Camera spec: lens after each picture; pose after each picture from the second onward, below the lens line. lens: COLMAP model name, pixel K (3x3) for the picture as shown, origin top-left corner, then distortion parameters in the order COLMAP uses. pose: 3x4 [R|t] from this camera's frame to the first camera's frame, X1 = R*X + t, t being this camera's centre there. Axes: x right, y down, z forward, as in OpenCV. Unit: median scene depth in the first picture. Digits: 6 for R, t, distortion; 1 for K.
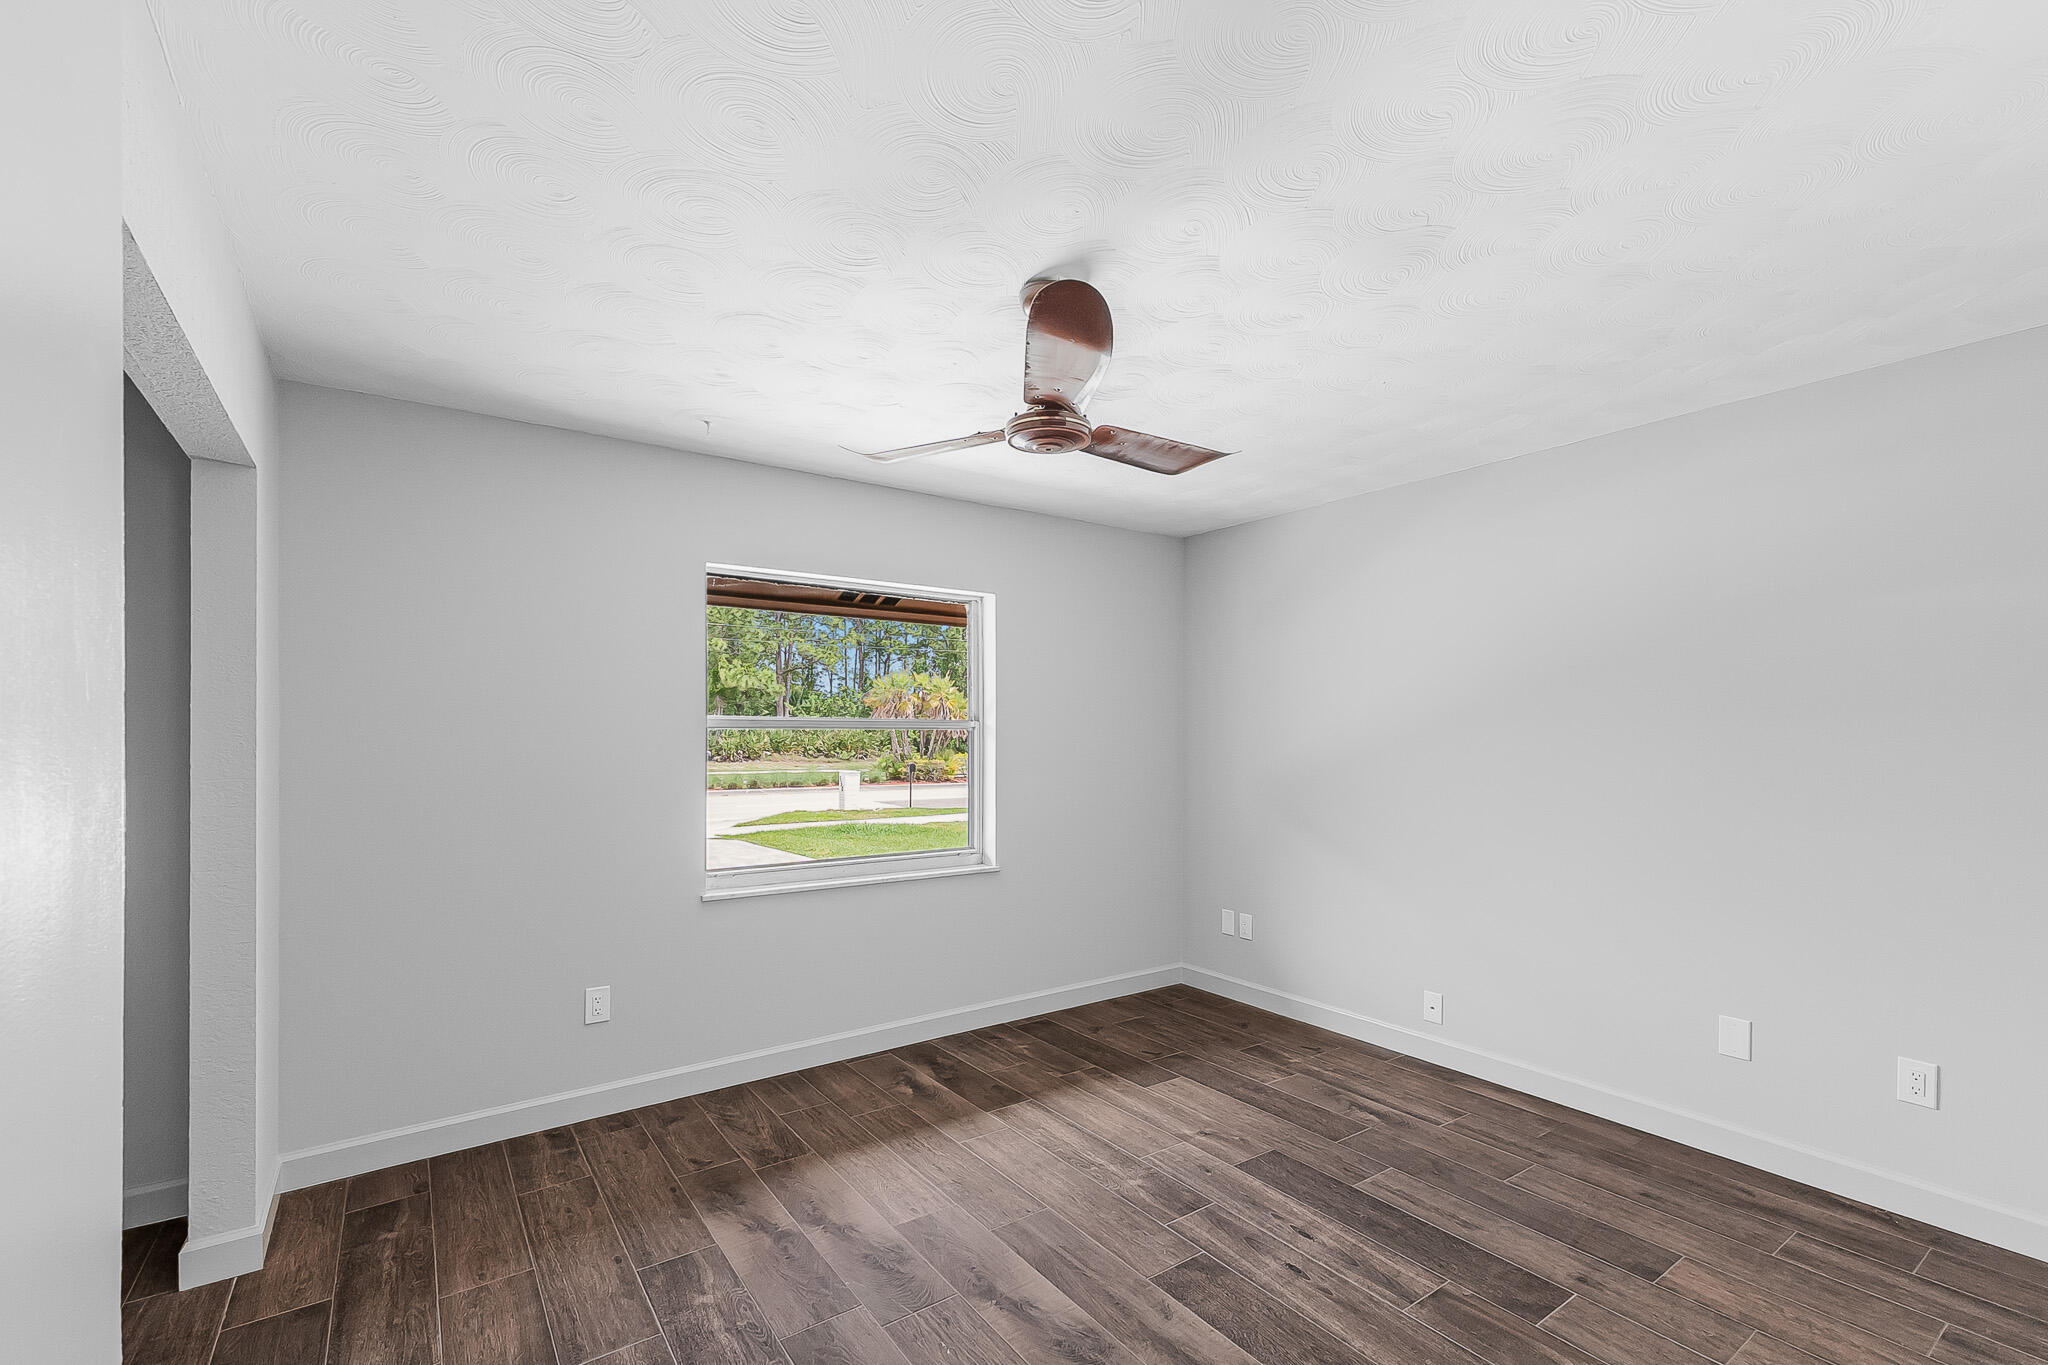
lens RADIAL K [[866.3, 0, 1035.8], [0, 866.3, 713.5], [0, 0, 1]] dist [0.007127, 0.000095]
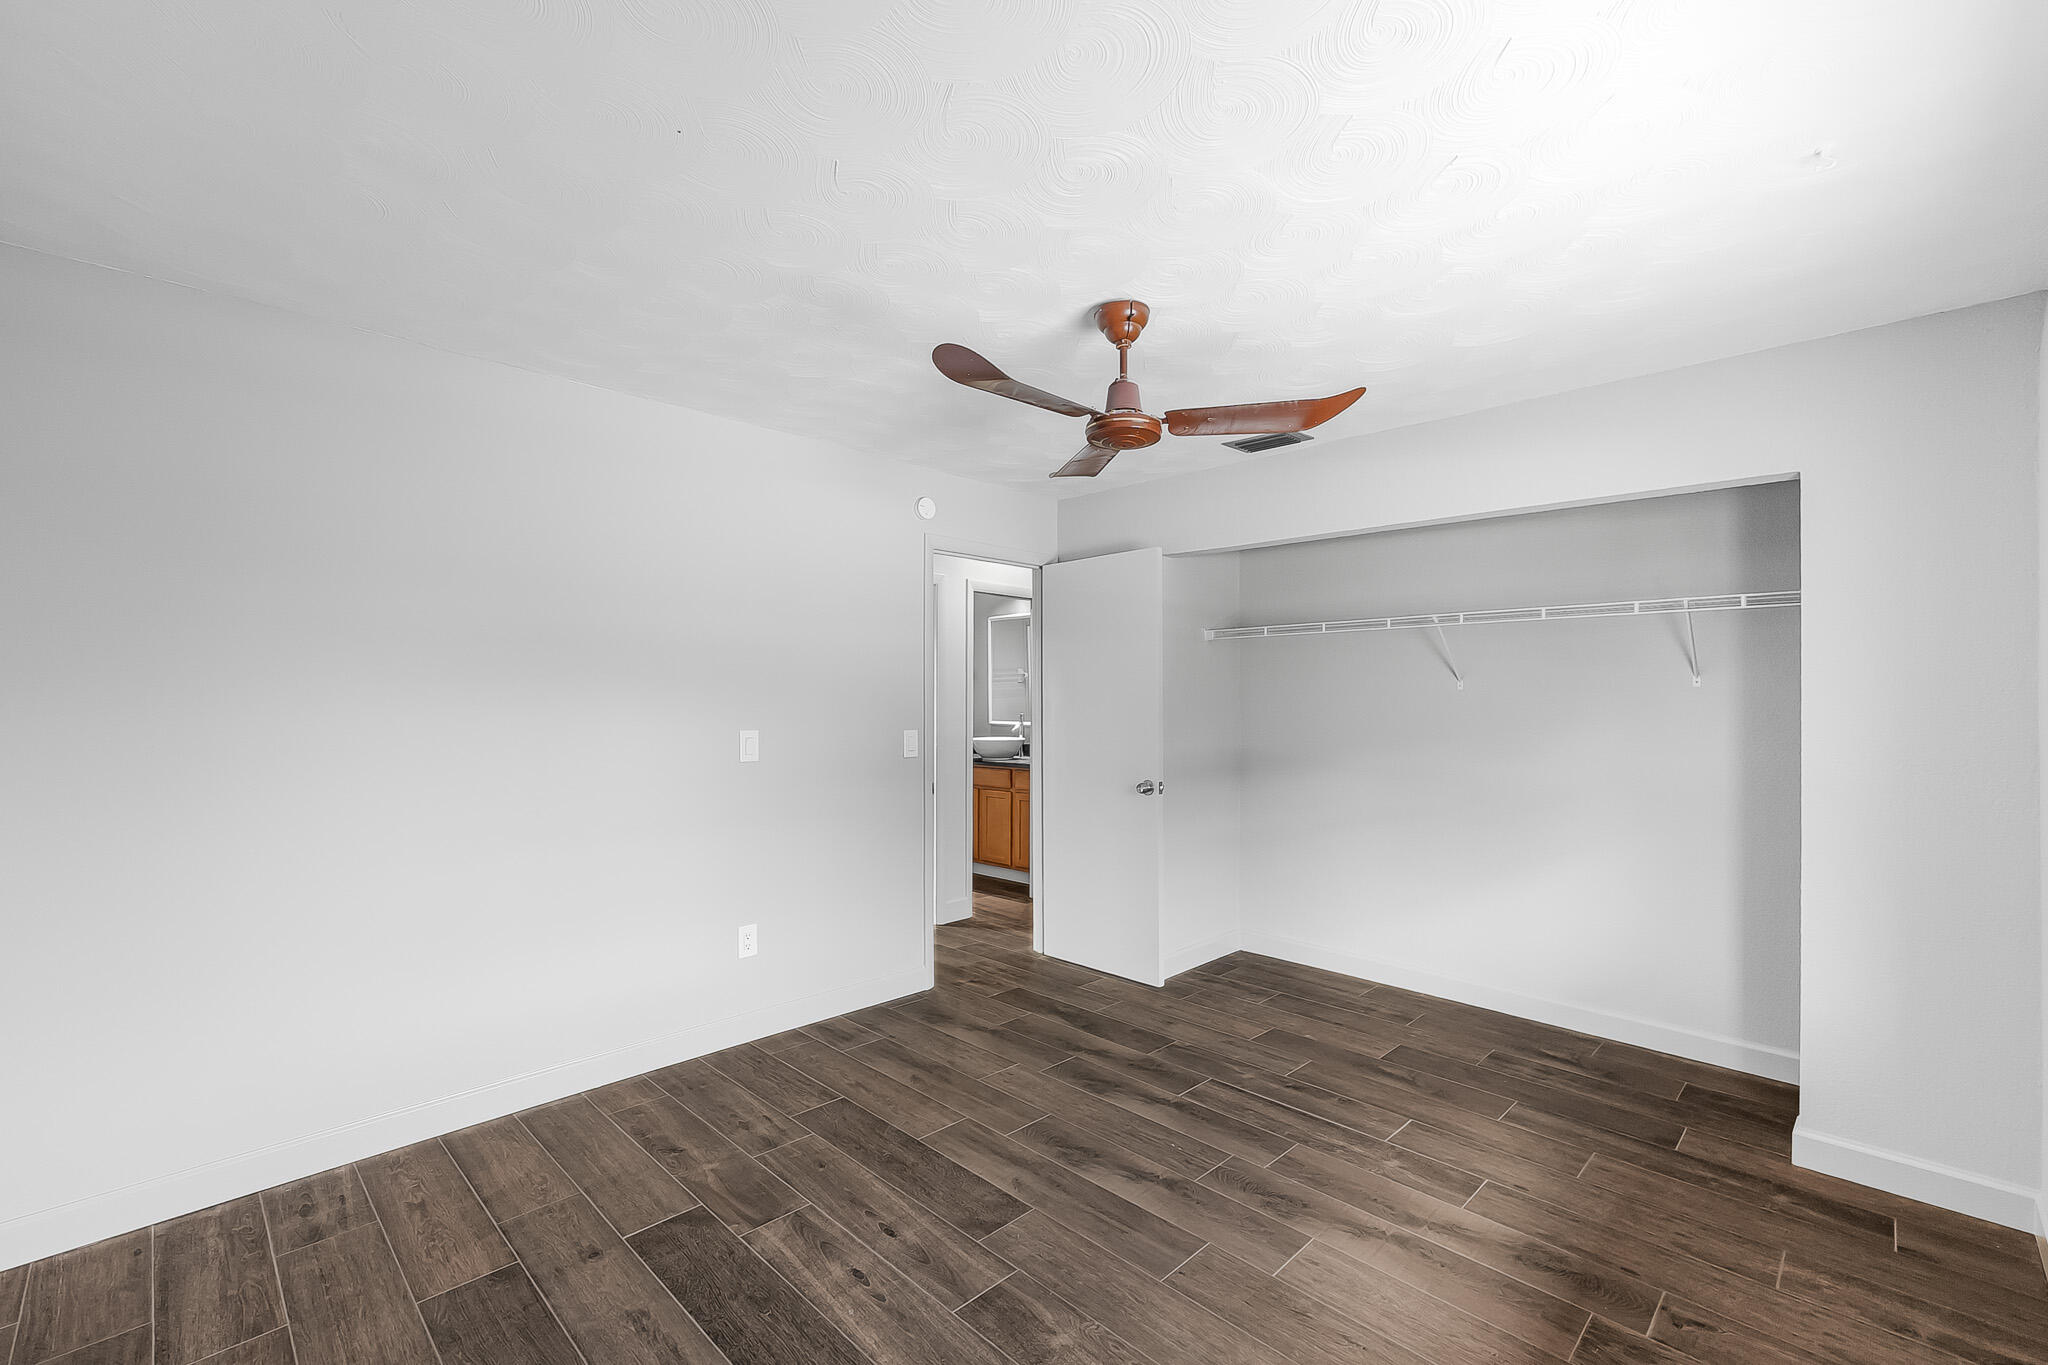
lens RADIAL K [[866.3, 0, 1035.8], [0, 866.3, 713.5], [0, 0, 1]] dist [0.007127, 0.000095]
pose [[-0.985285, -0.001335, -0.170914, 0.296293], [-0.000609, 0.999991, -0.004299, 0.048272], [0.170918, -0.004132, -0.985277, 1.964333]]
